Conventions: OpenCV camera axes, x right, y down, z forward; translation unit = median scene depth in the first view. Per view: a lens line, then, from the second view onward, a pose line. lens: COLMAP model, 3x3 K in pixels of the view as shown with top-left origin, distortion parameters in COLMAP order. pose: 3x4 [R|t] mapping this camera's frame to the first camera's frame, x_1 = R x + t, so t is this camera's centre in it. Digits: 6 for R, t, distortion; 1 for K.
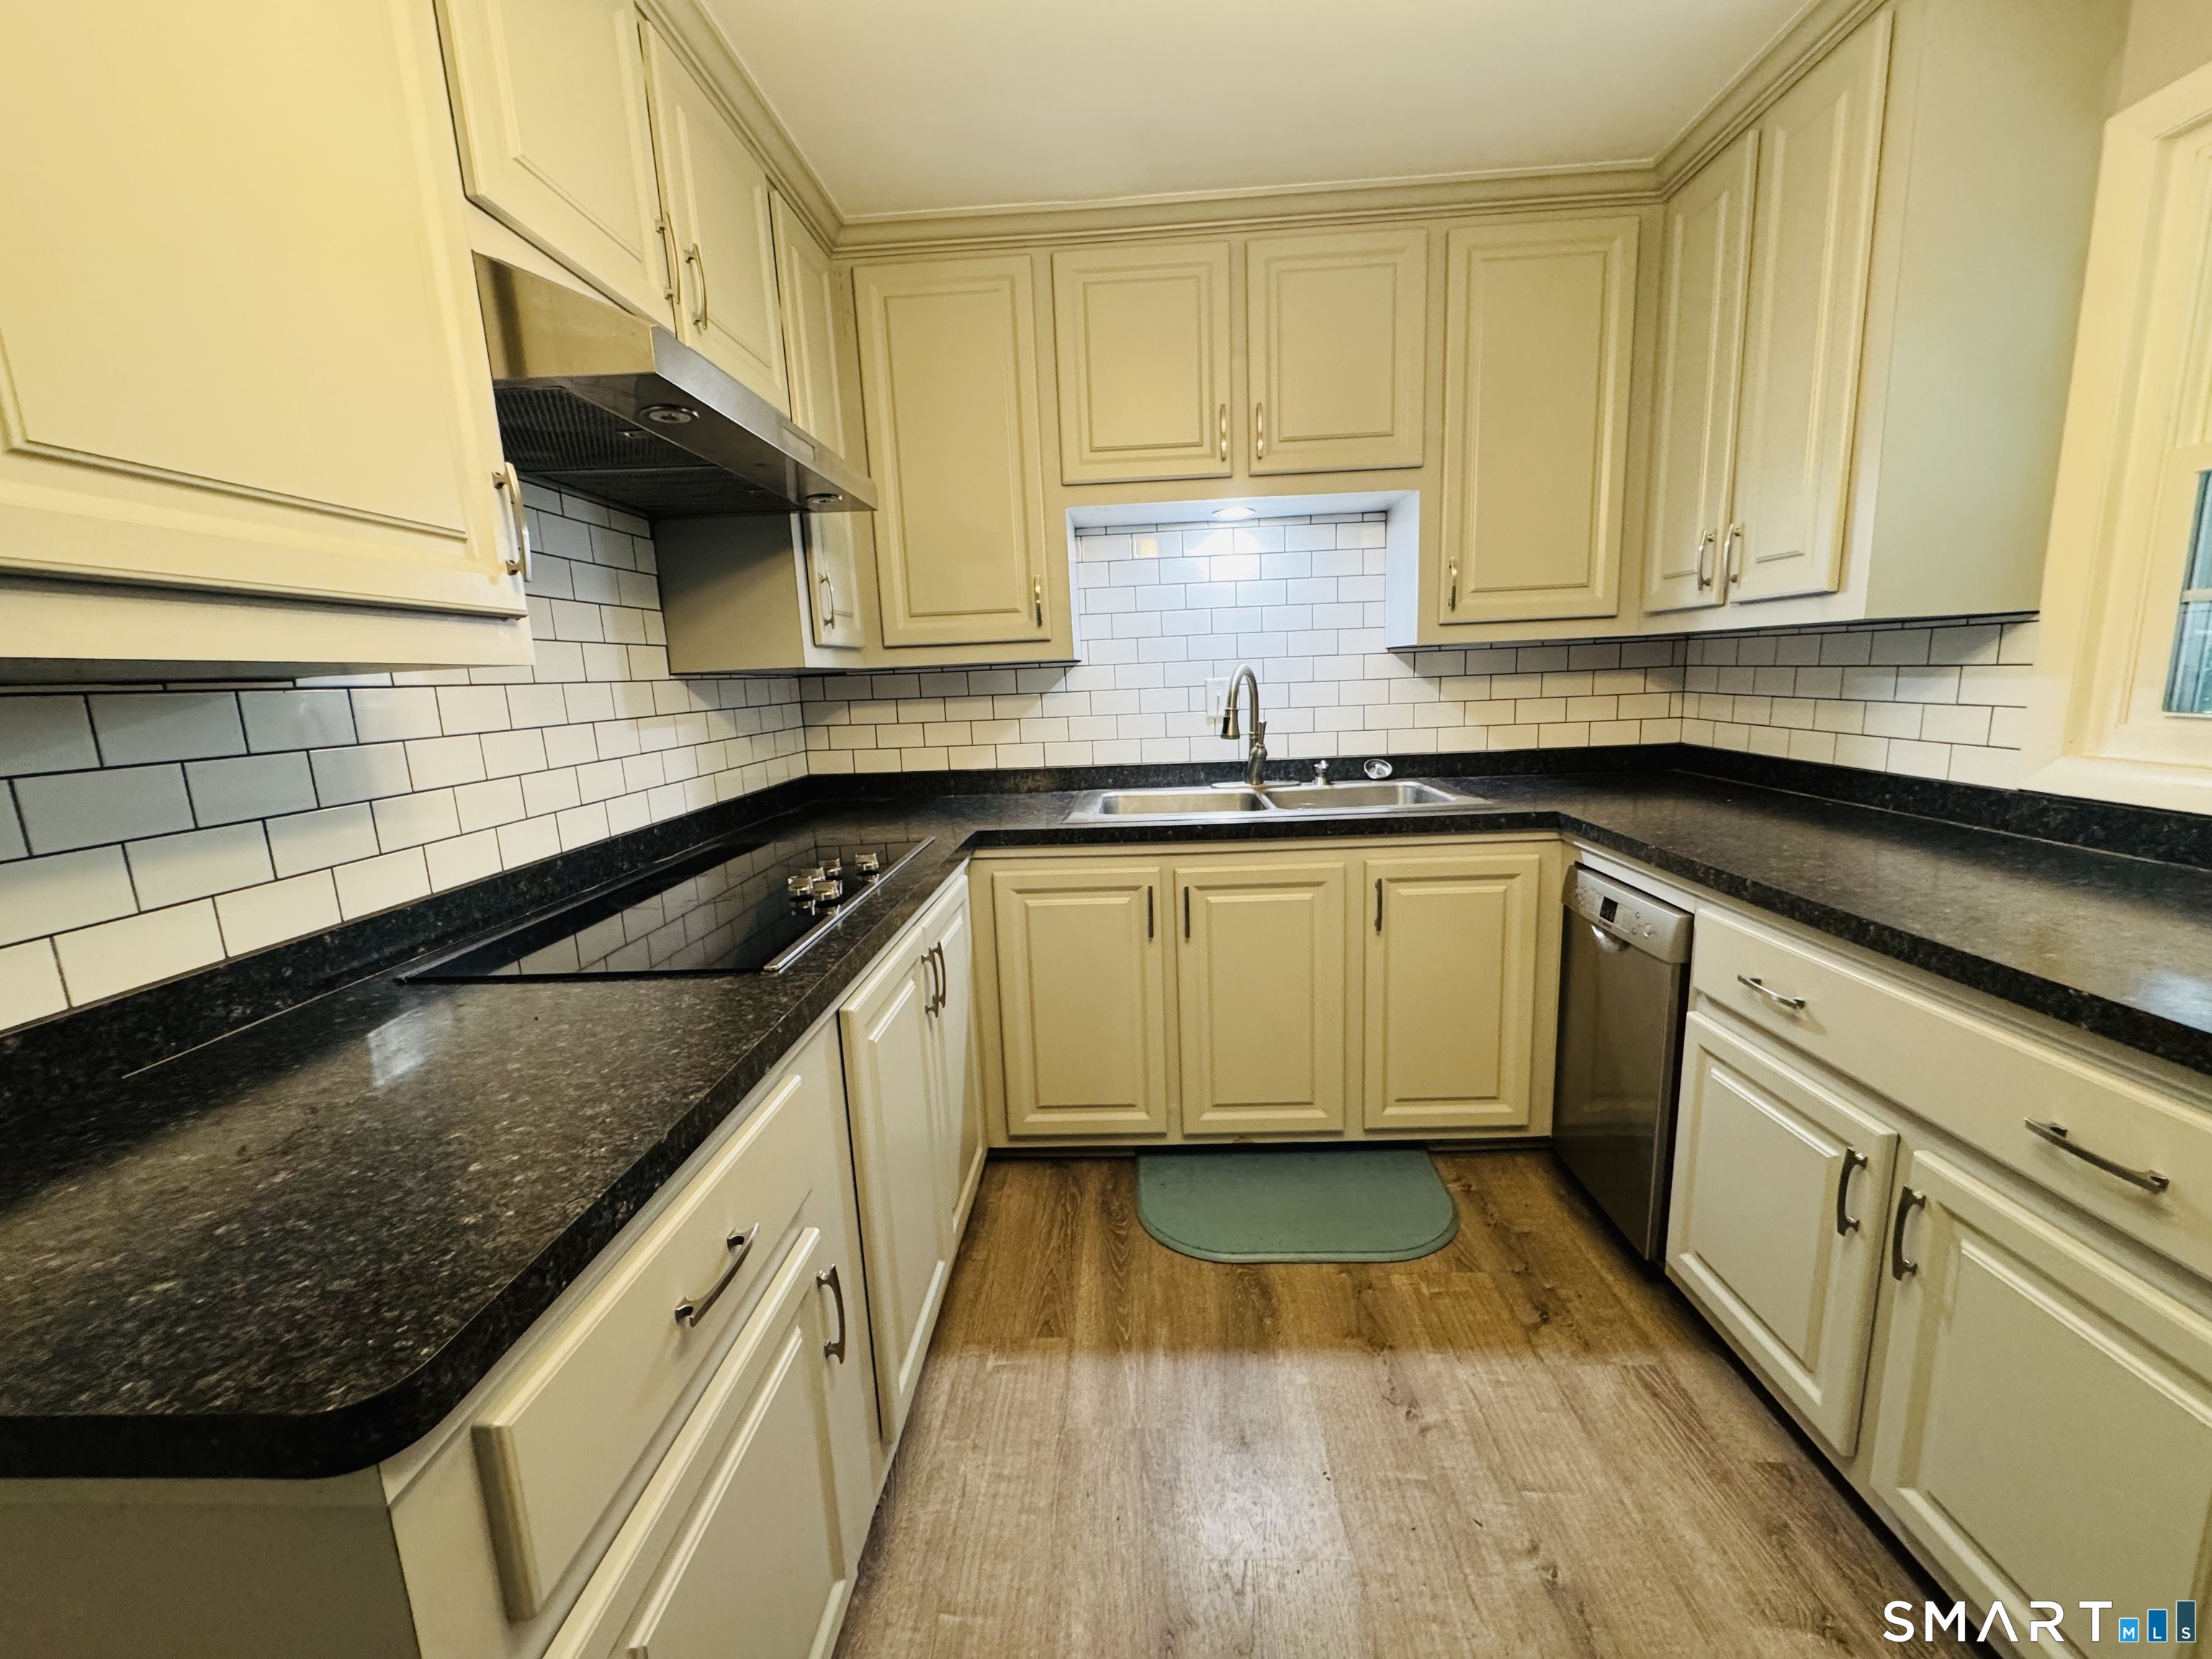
lens RADIAL K [[878.8, 0, 1103.4], [0, 878.8, 833.1], [0, 0, 1]] dist [-0.003447, -0.000269]
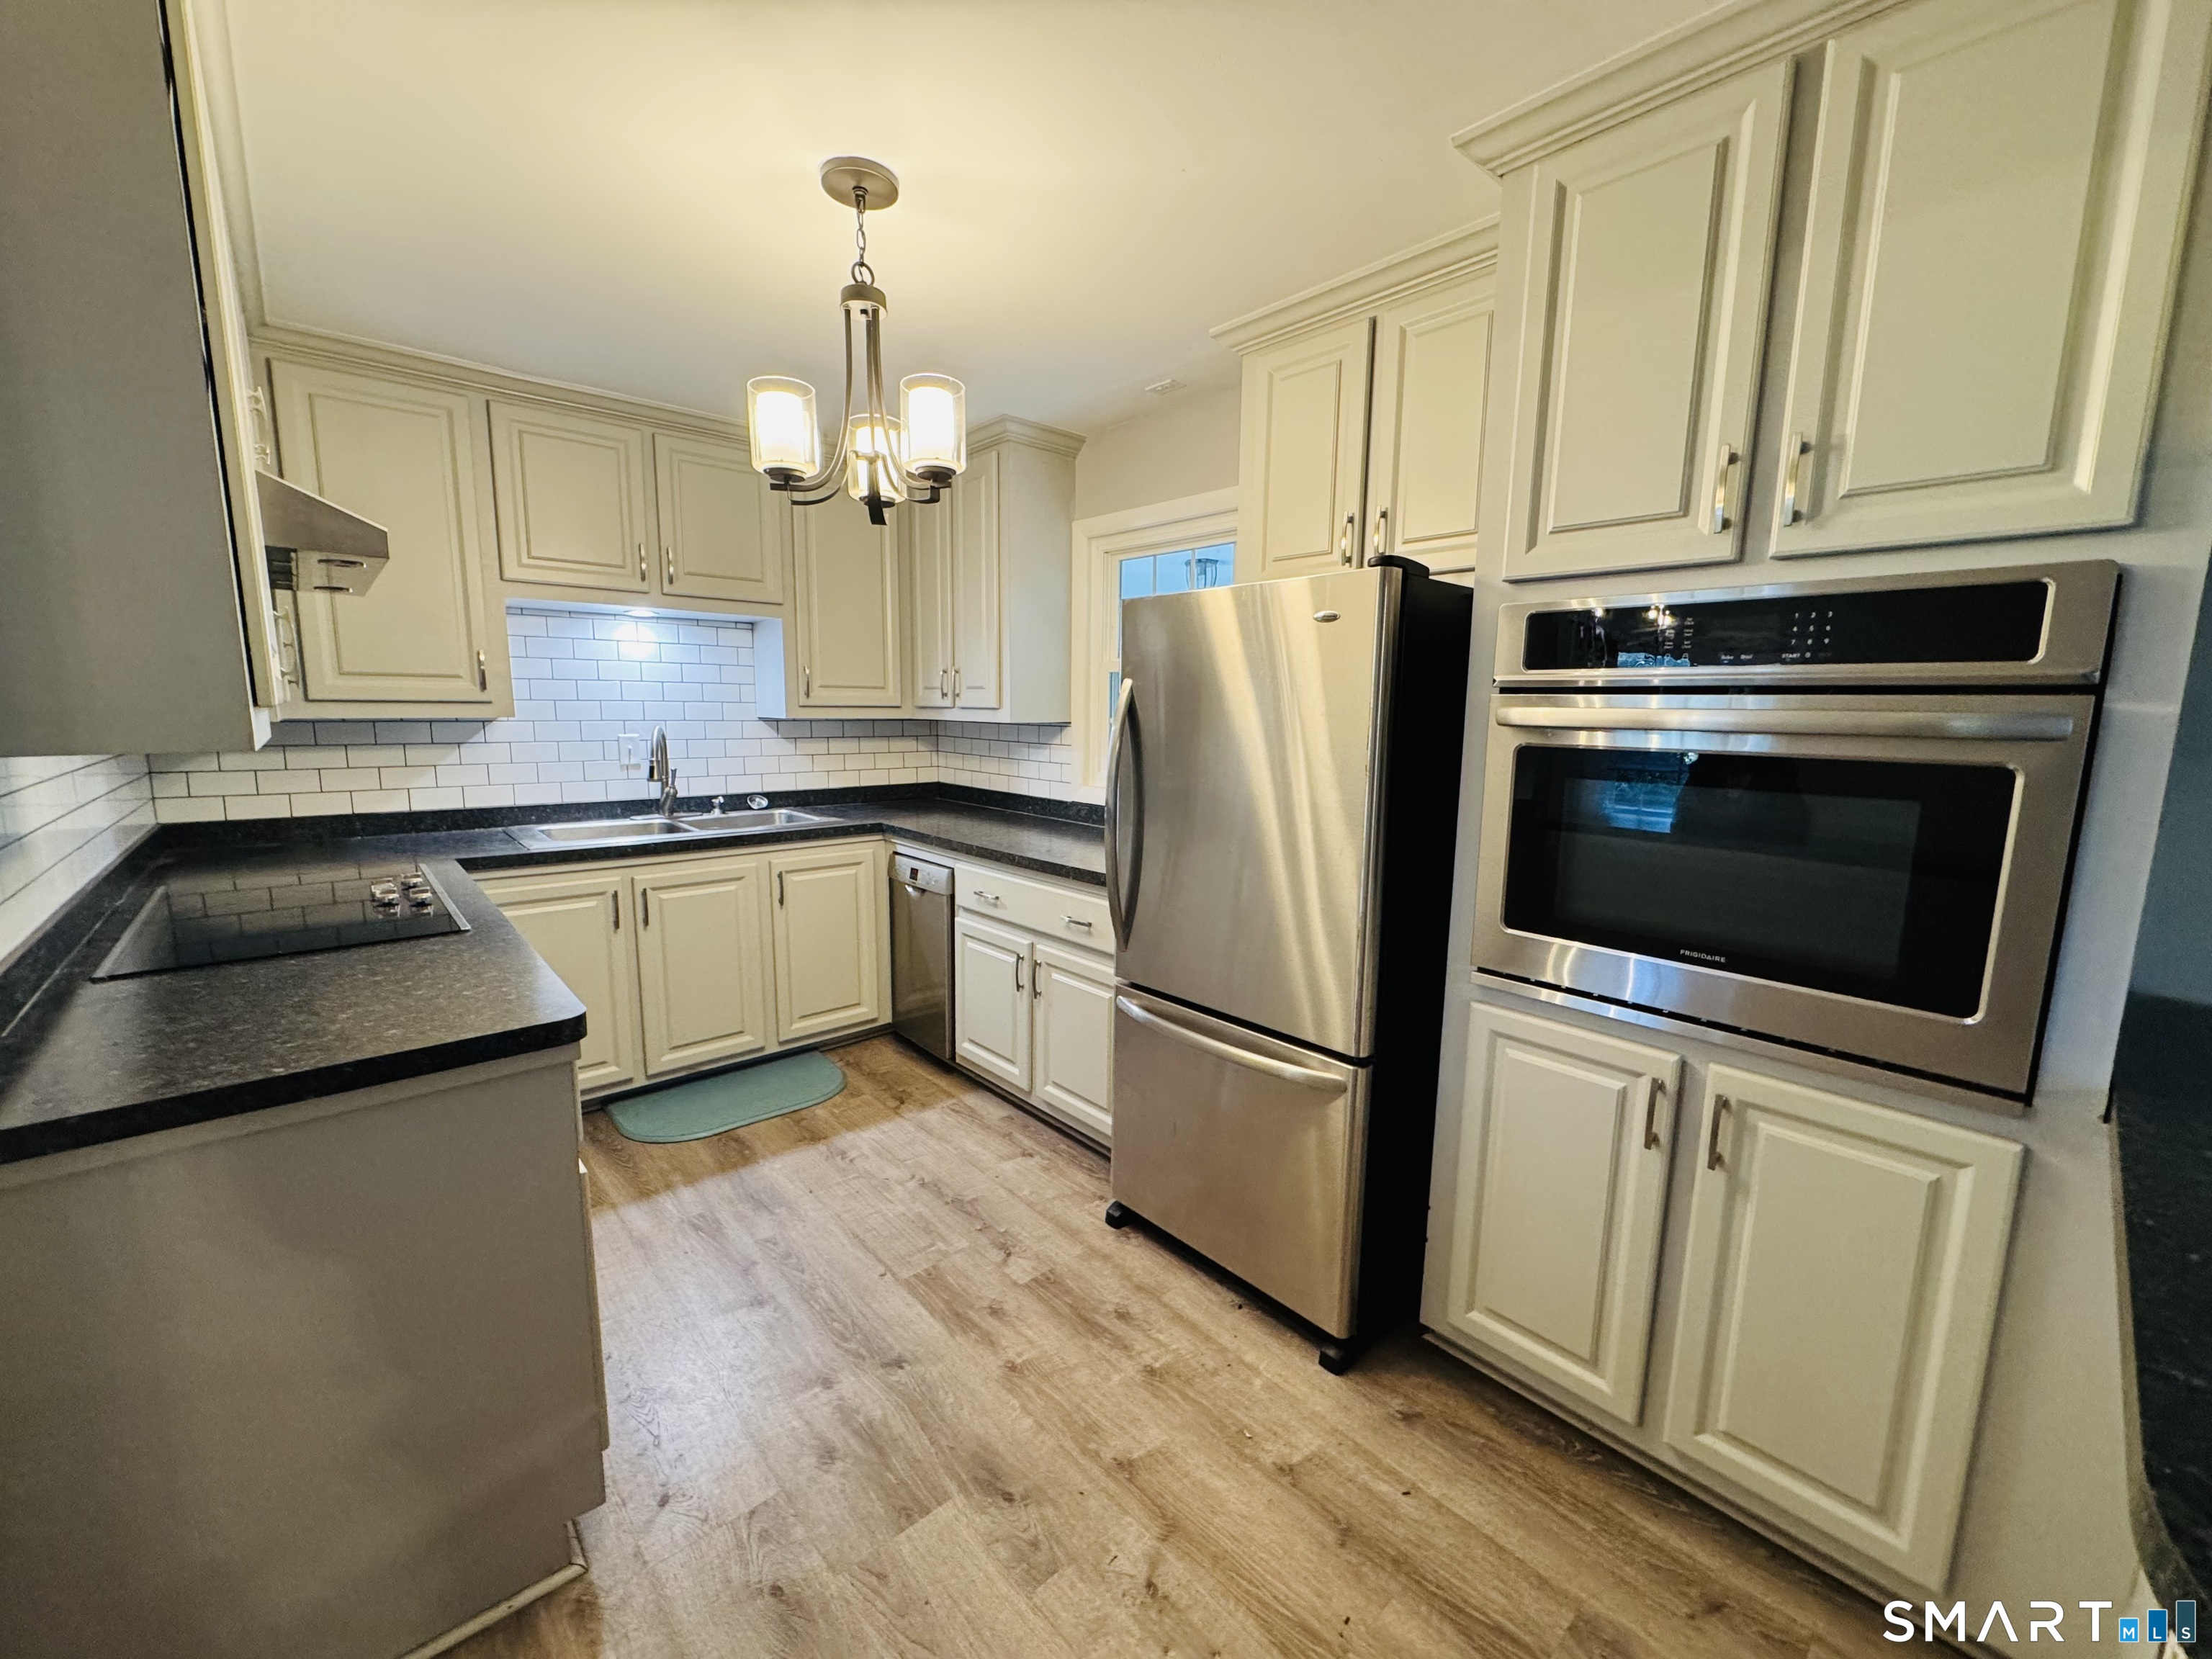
lens RADIAL K [[878.8, 0, 1108.4], [0, 878.8, 832.3], [0, 0, 1]] dist [-0.003447, -0.000269]
pose [[0.712869, -0.048886, 0.699591, -0.355284], [0.081680, 0.996566, -0.013591, 0.052667], [-0.696525, 0.066831, 0.714414, -0.512503]]
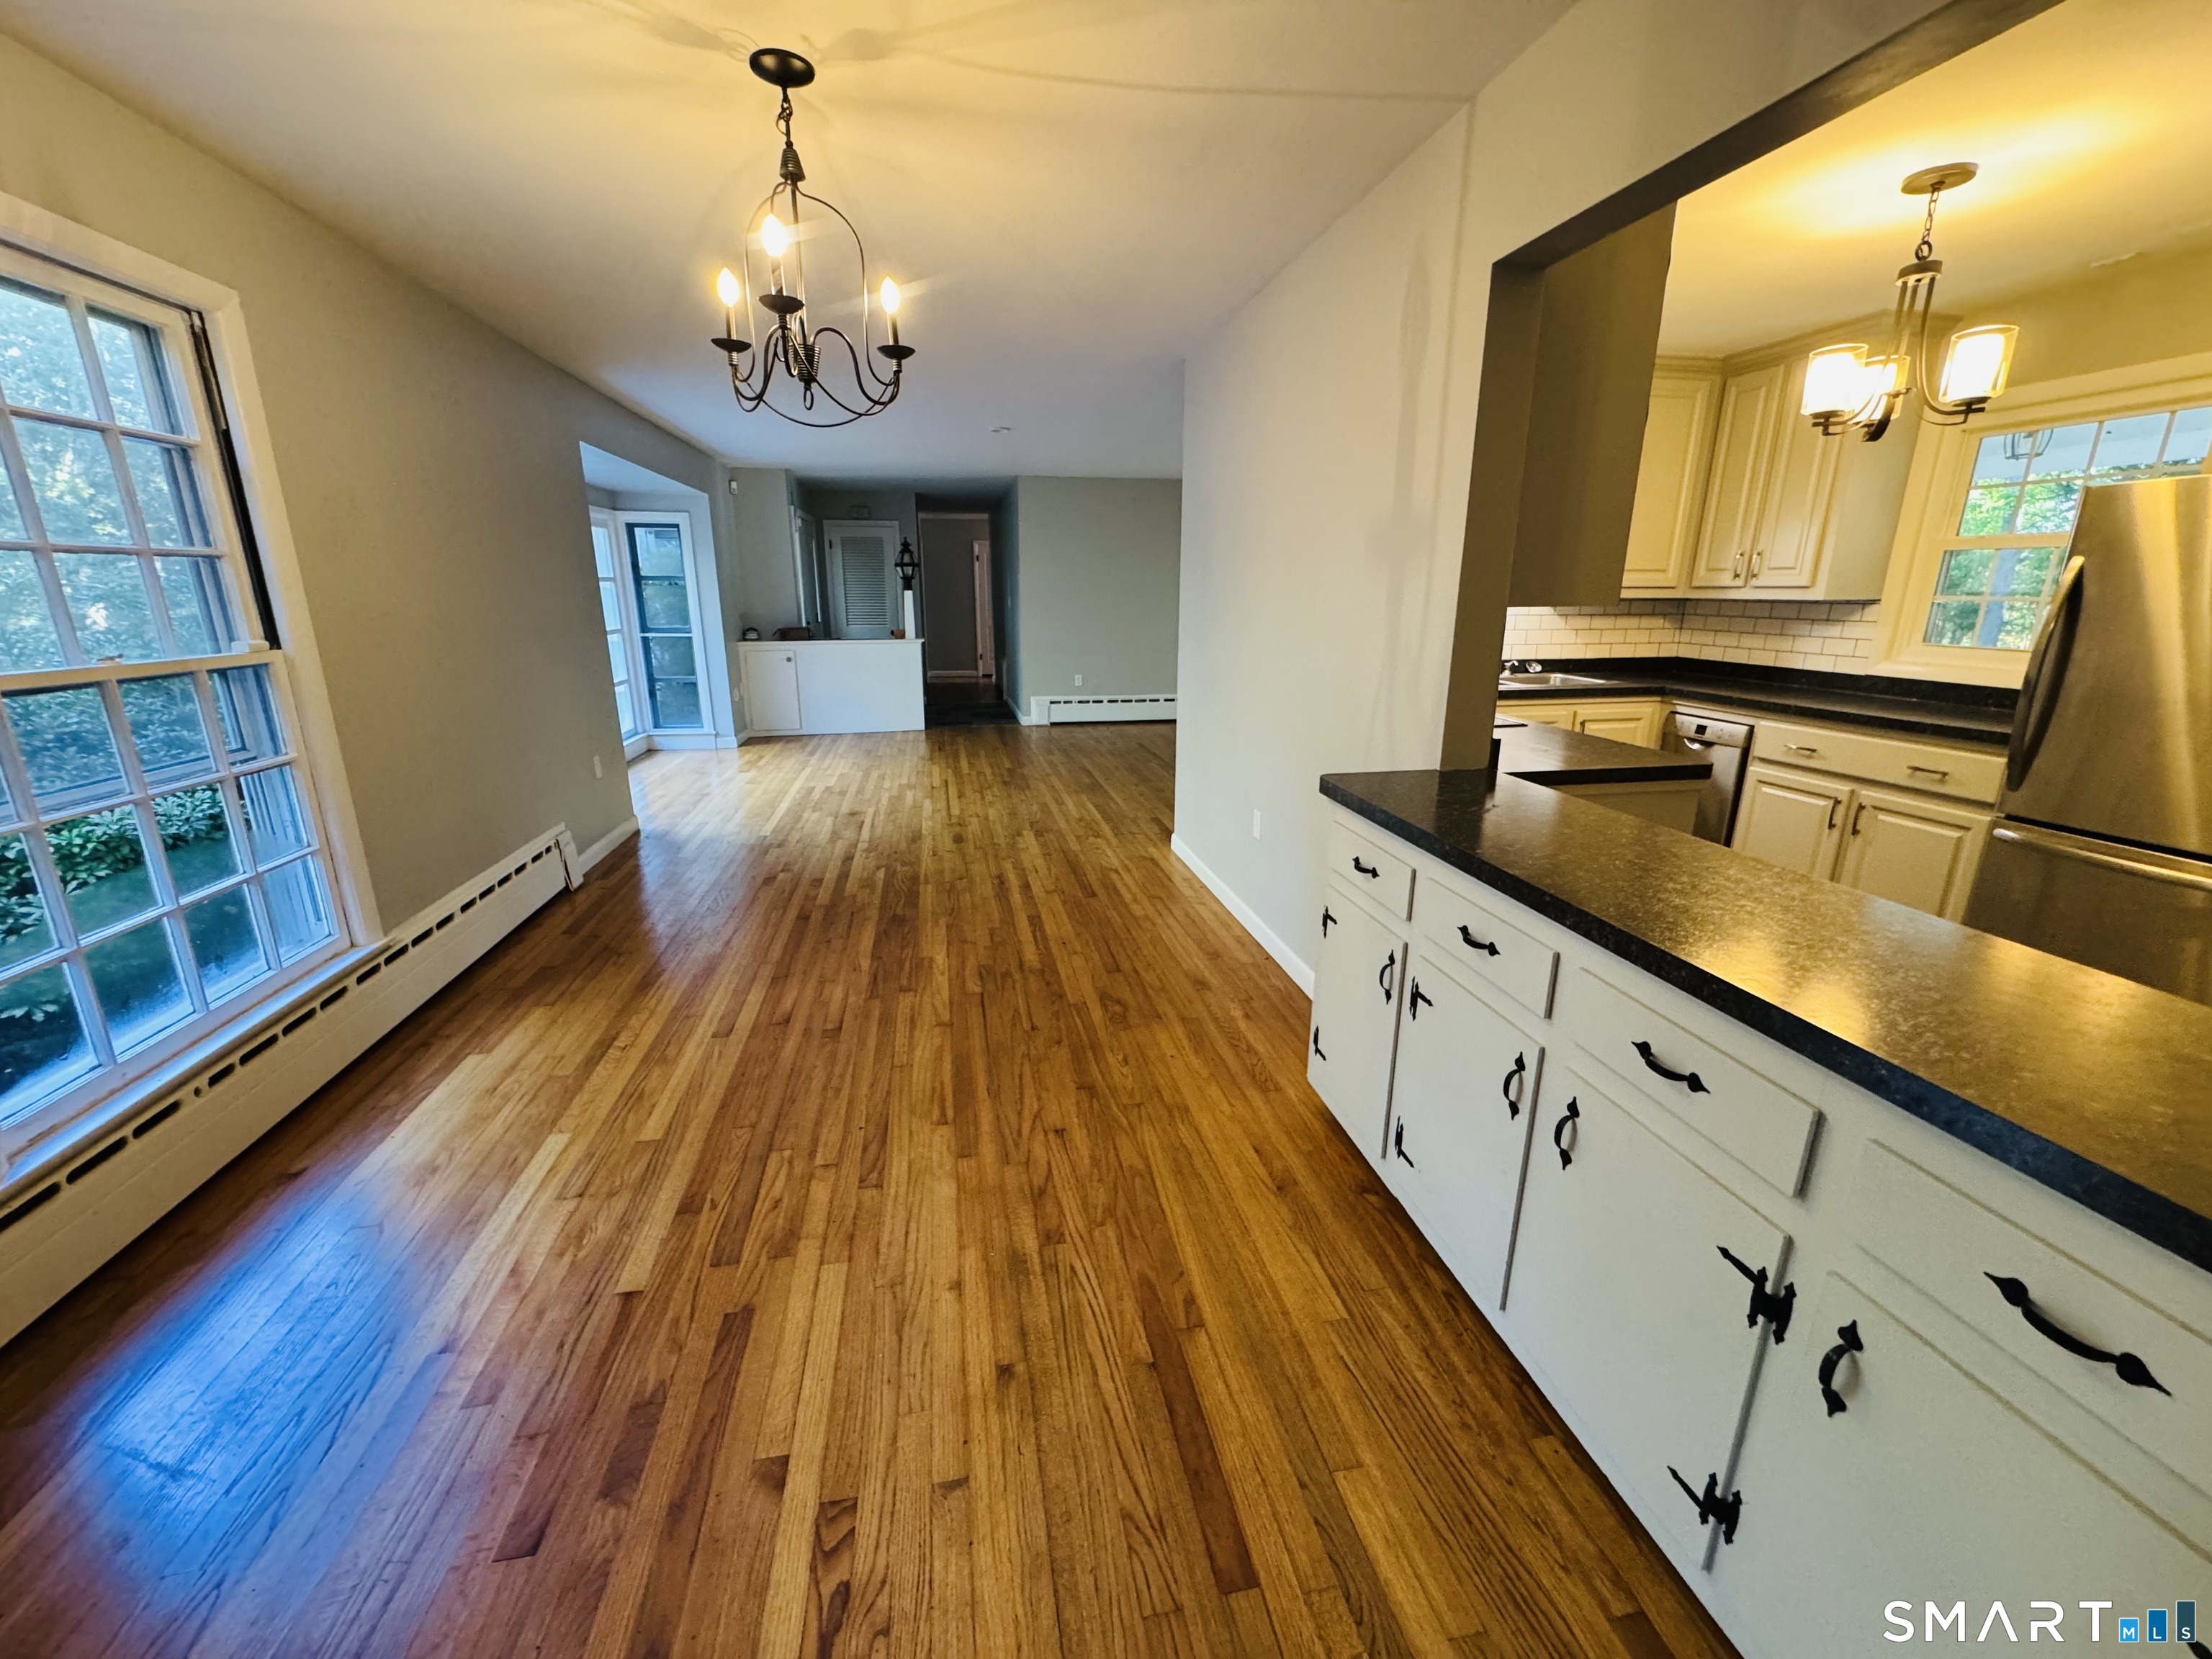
lens RADIAL K [[878.8, 0, 1099.8], [0, 878.8, 834.6], [0, 0, 1]] dist [-0.003447, -0.000269]
pose [[0.973909, -0.019450, 0.226105, -1.212429], [-0.000877, 0.995991, 0.089454, 0.135686], [-0.226939, -0.087319, 0.969987, -0.696297]]
